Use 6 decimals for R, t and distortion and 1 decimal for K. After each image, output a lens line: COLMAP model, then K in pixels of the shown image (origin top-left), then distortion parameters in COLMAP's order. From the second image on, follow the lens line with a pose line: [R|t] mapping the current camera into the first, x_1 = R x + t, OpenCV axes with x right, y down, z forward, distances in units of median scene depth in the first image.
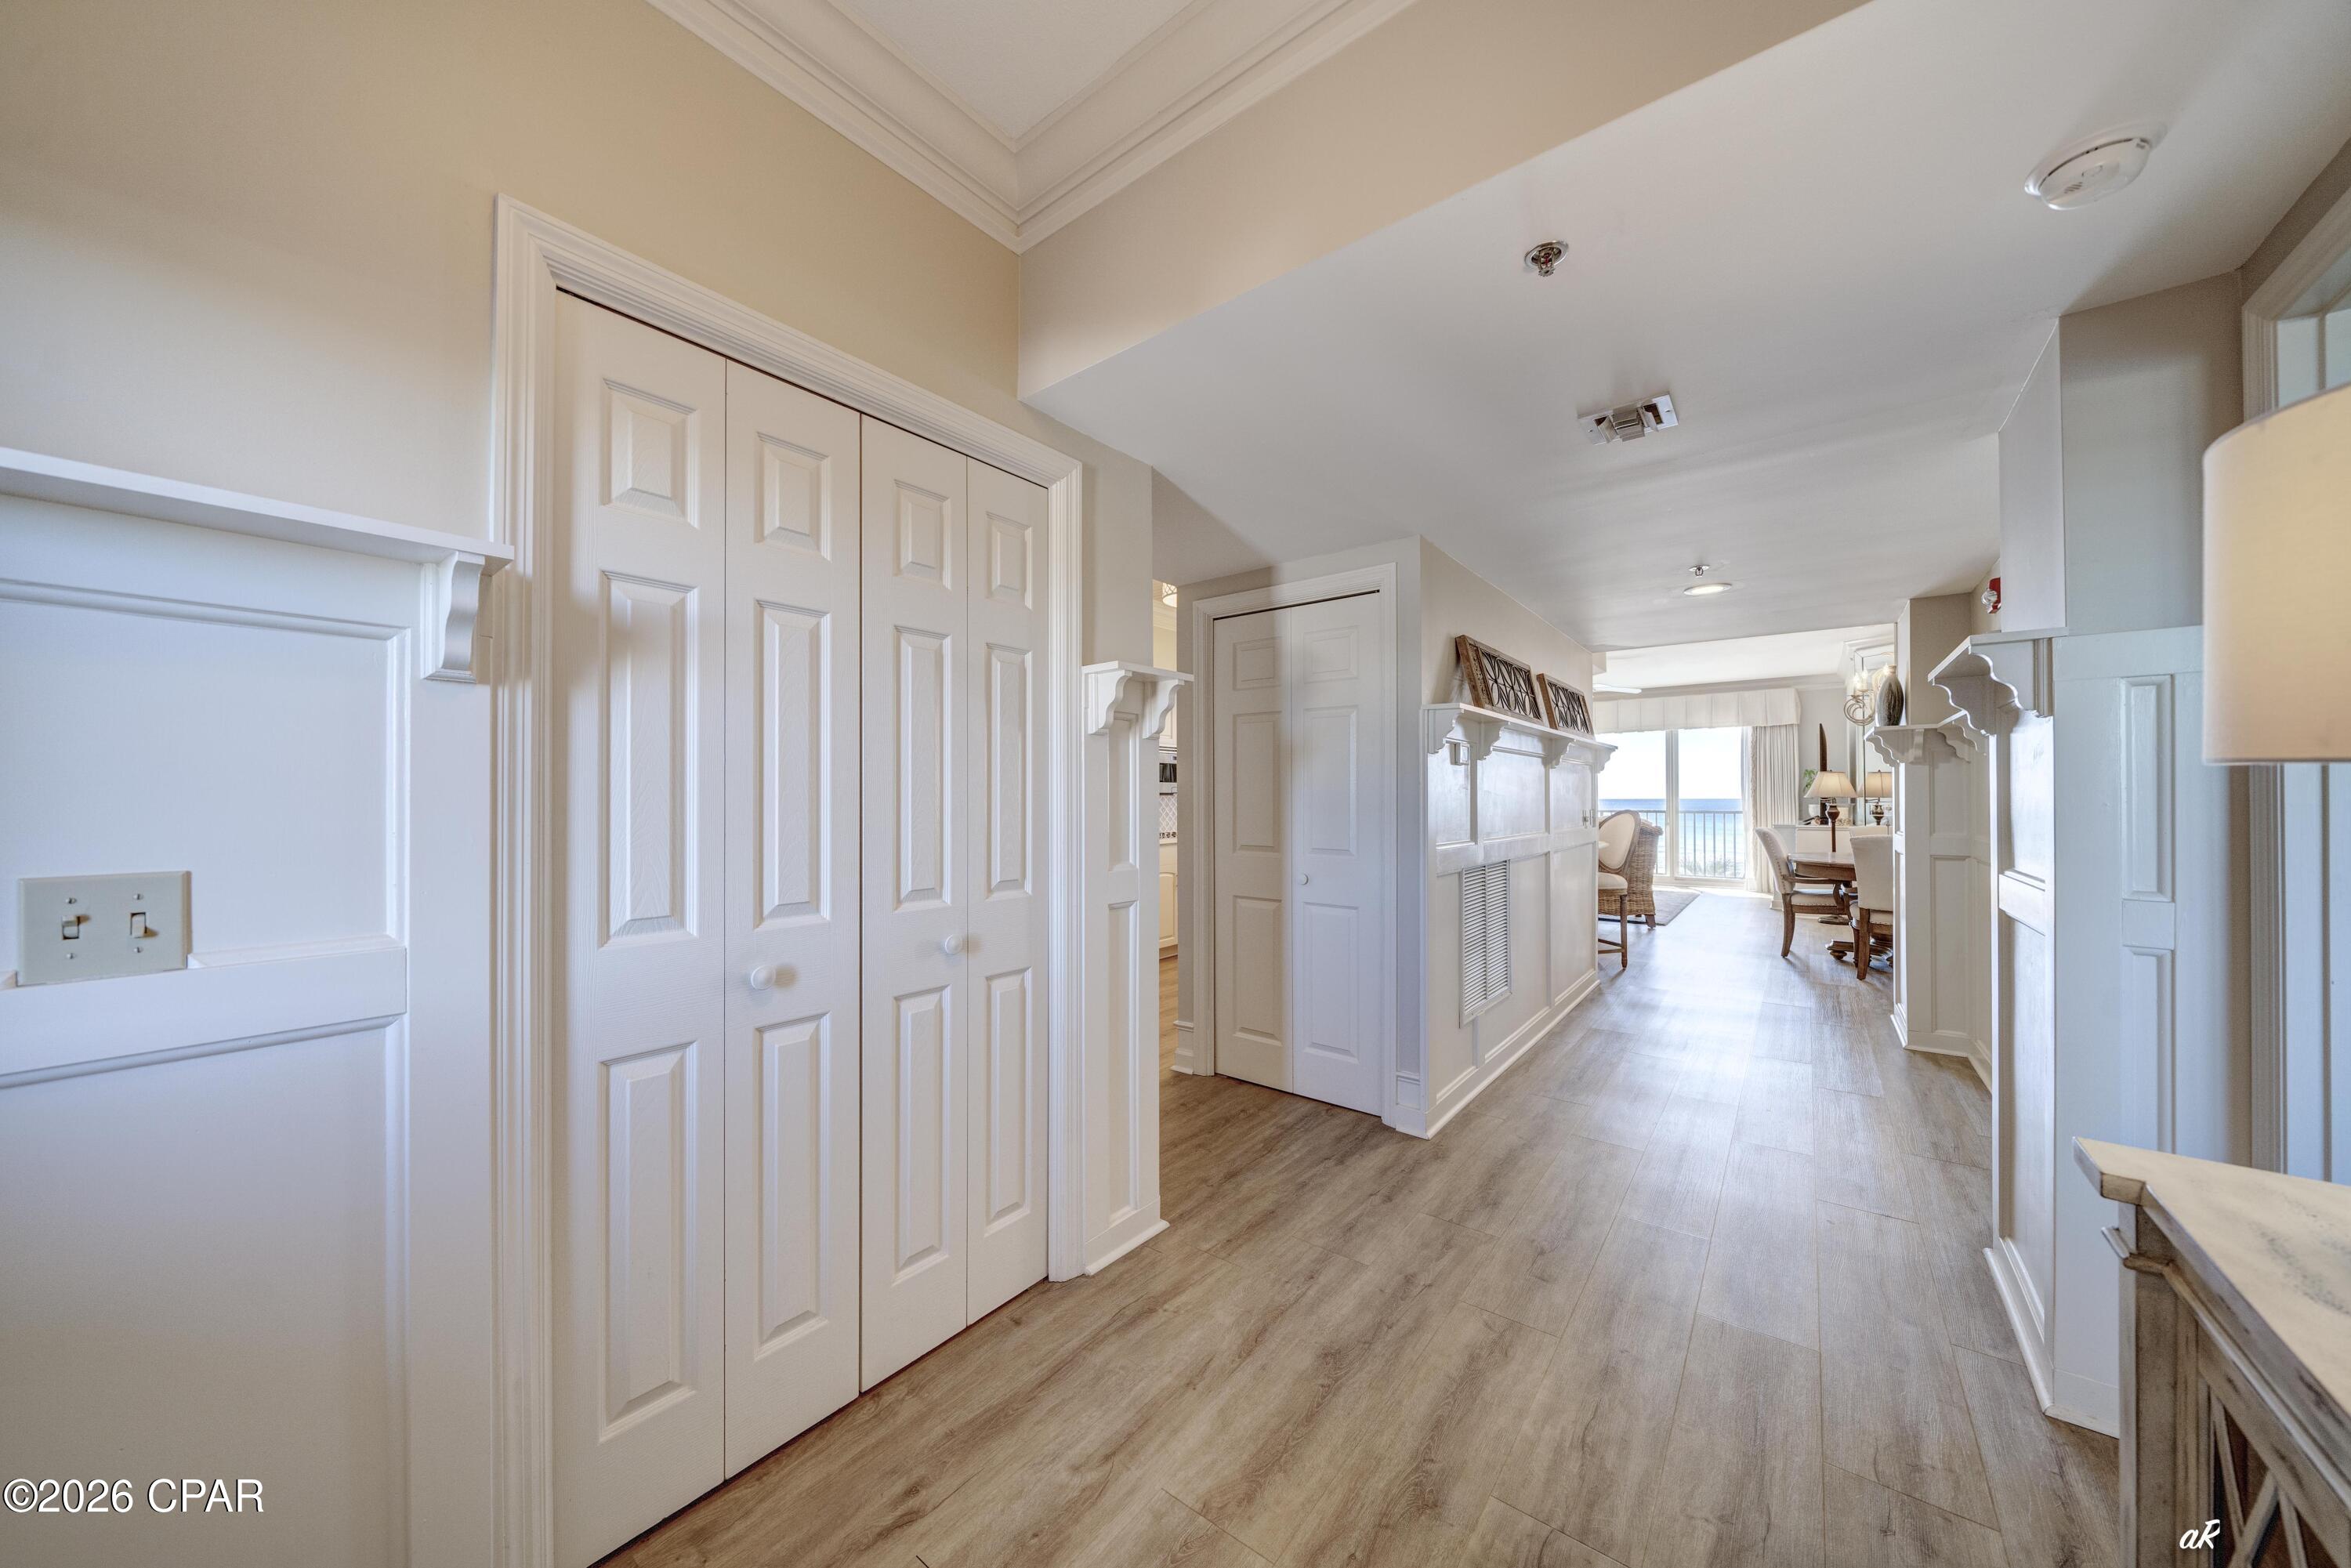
lens RADIAL K [[817.8, 0, 1180.0], [0, 817.8, 792.5], [0, 0, 1]] dist [-0.005845, 0.000468]
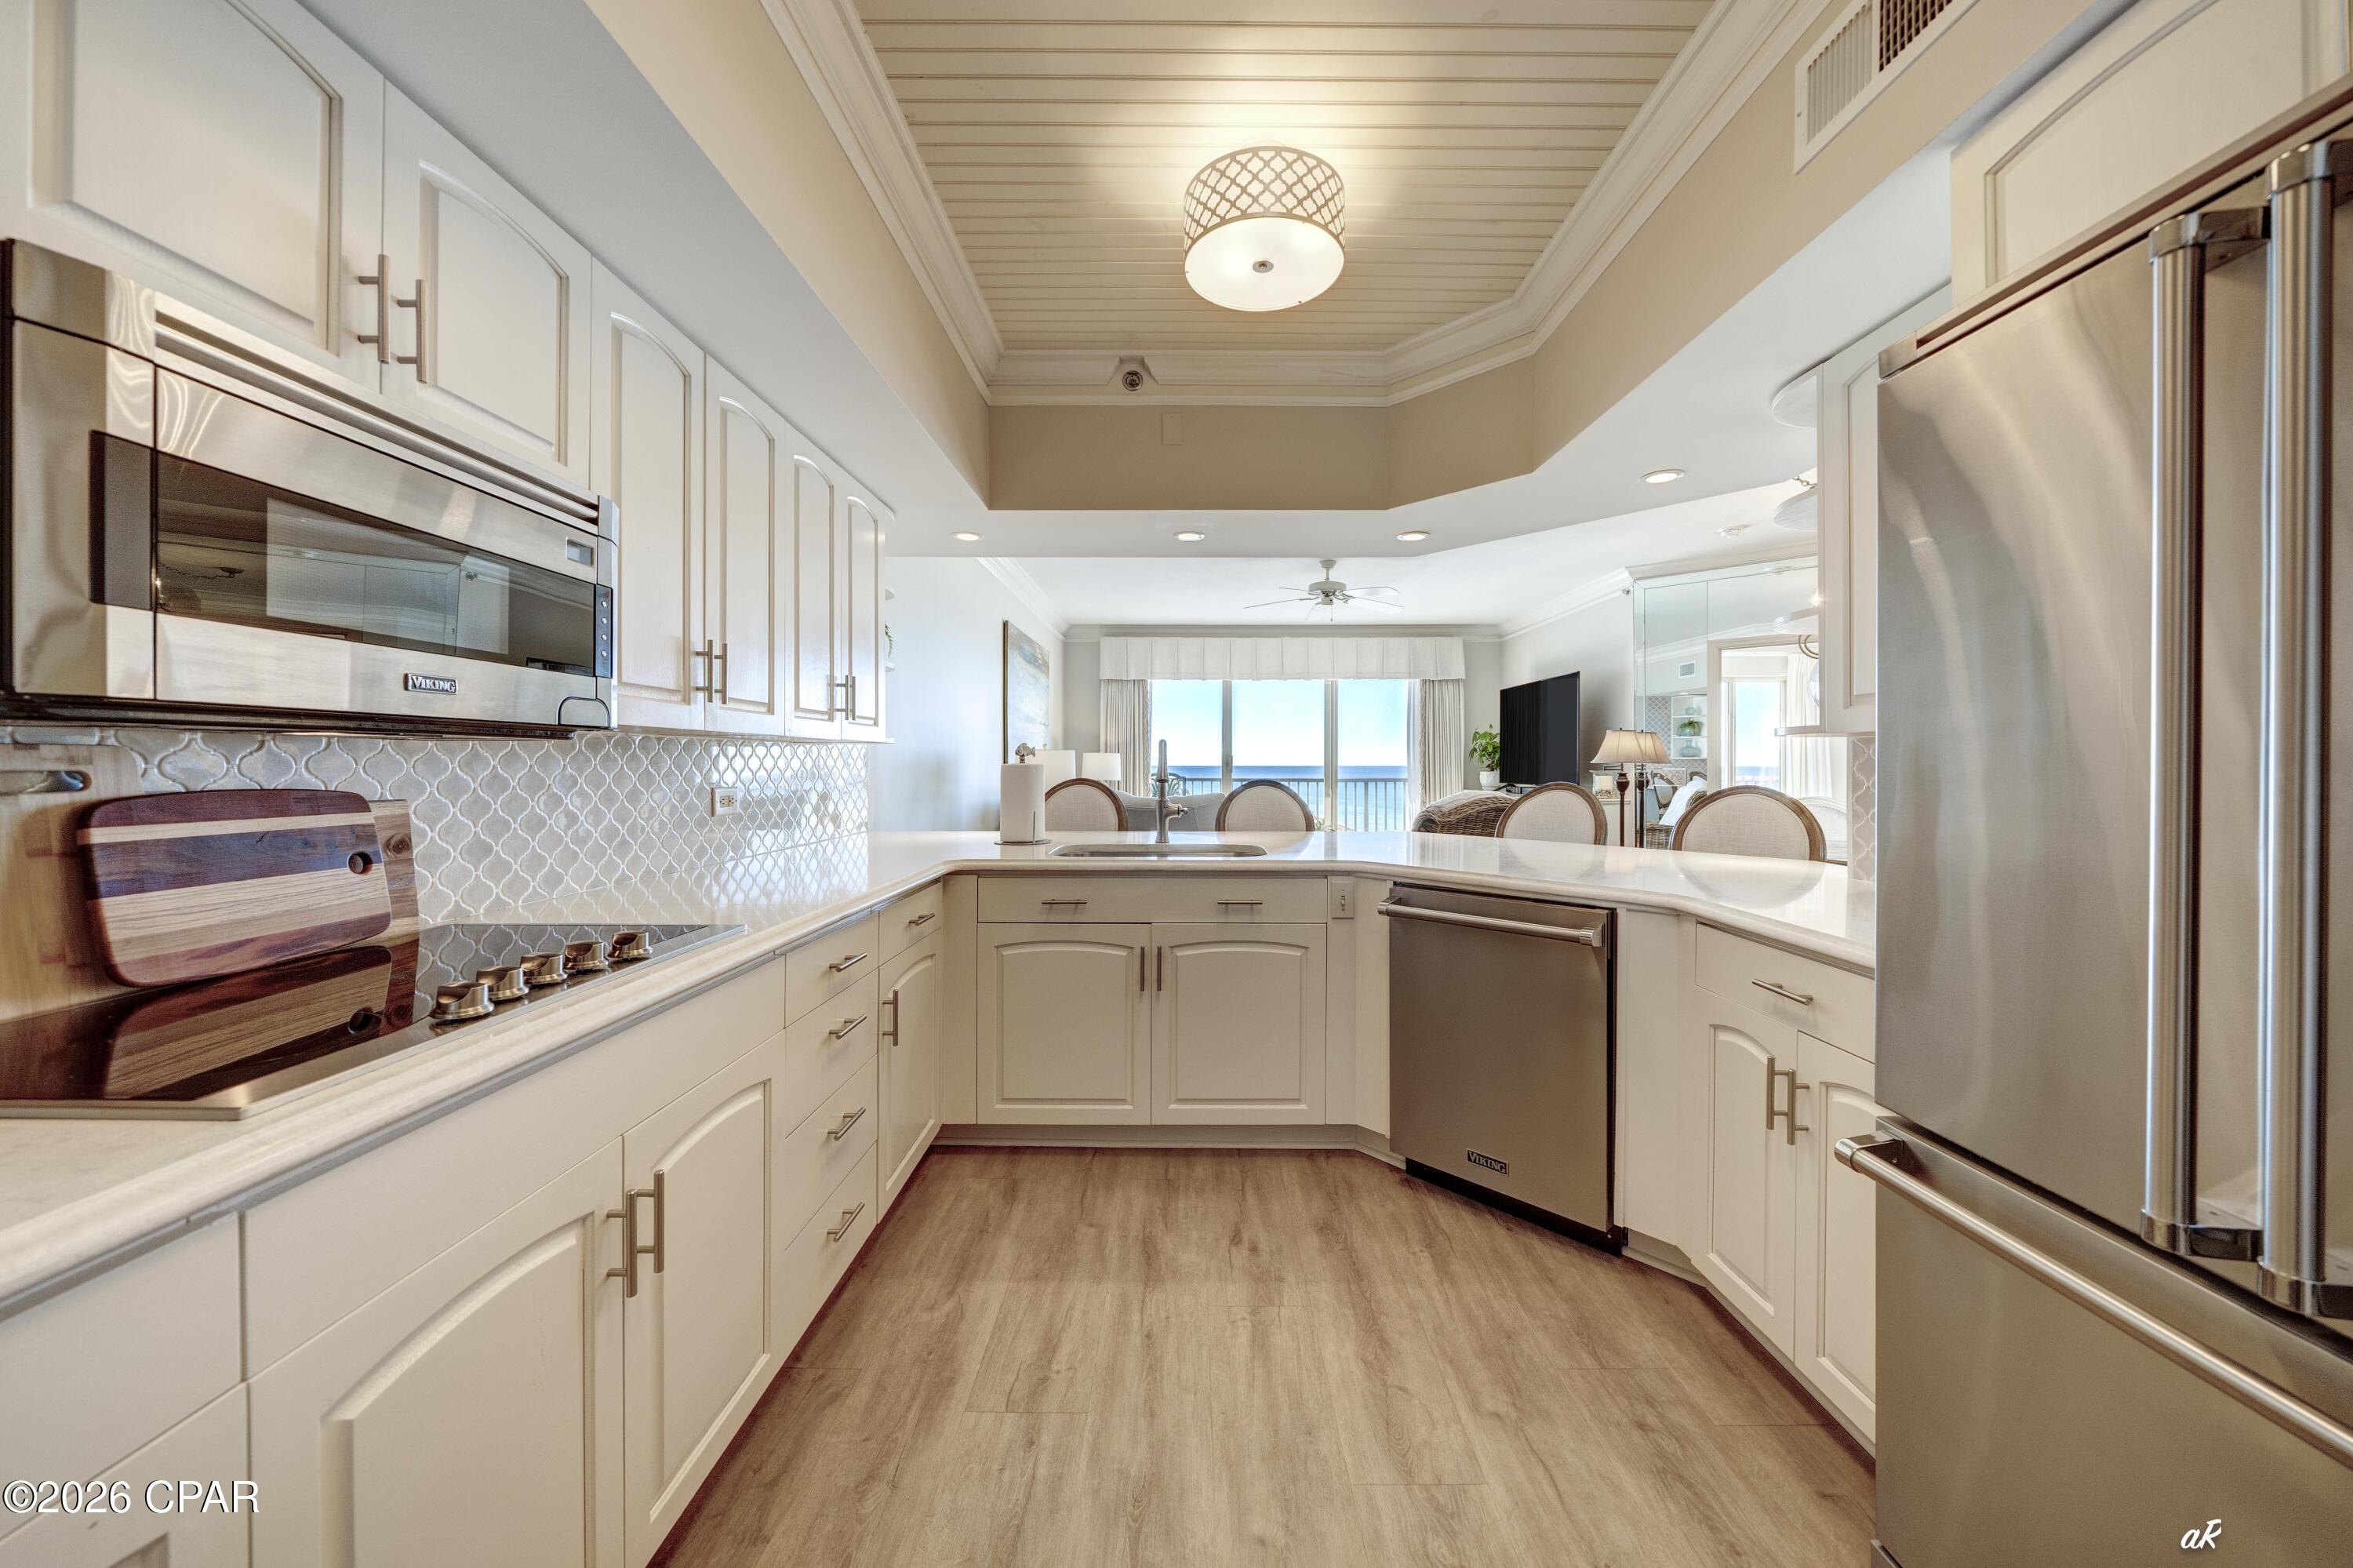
lens RADIAL K [[818.5, 0, 1188.3], [0, 818.5, 764.8], [0, 0, 1]] dist [-0.005845, 0.000468]
pose [[0.794233, 0.003696, 0.607602, -0.016491], [-0.009817, 0.999929, 0.006750, 0.007587], [-0.607534, -0.011326, 0.794213, 0.847696]]
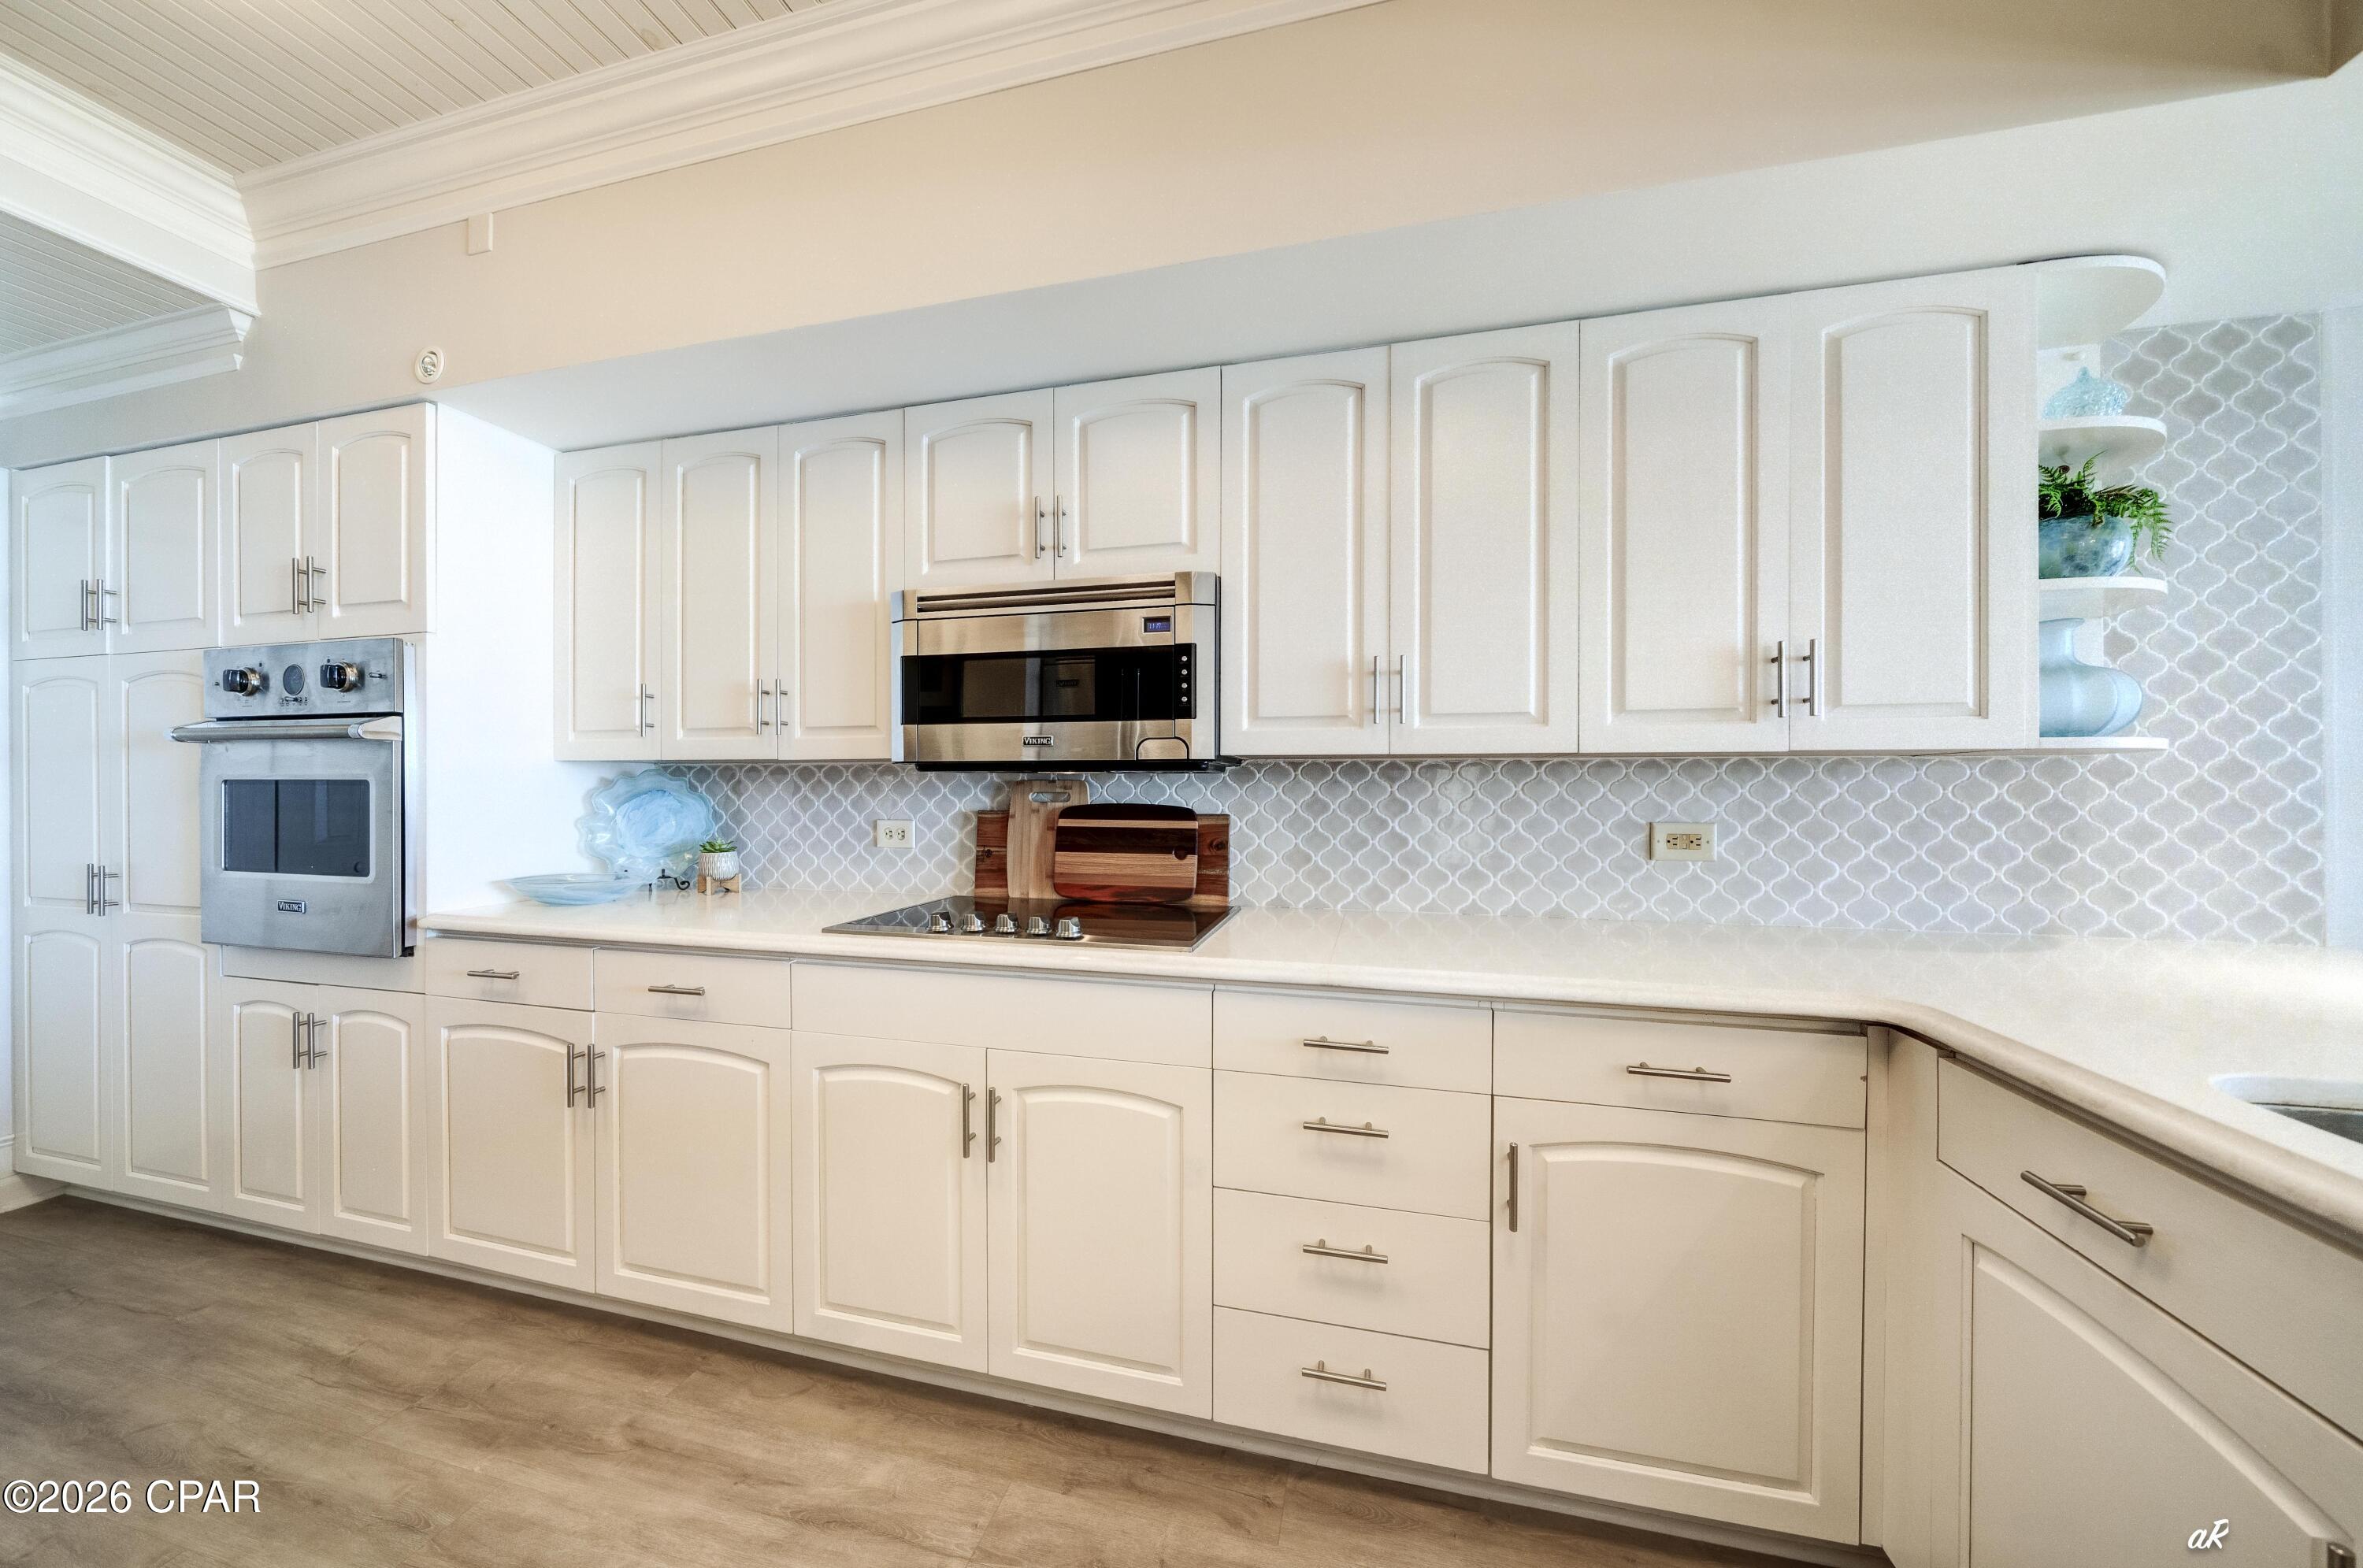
lens RADIAL K [[821.9, 0, 1174.2], [0, 821.9, 787.8], [0, 0, 1]] dist [-0.005845, 0.000468]
pose [[0.384829, 0.004462, -0.922977, 0.262552], [0.003946, 0.999971, 0.006479, 0.008181], [0.922979, -0.006135, 0.384800, 1.025257]]
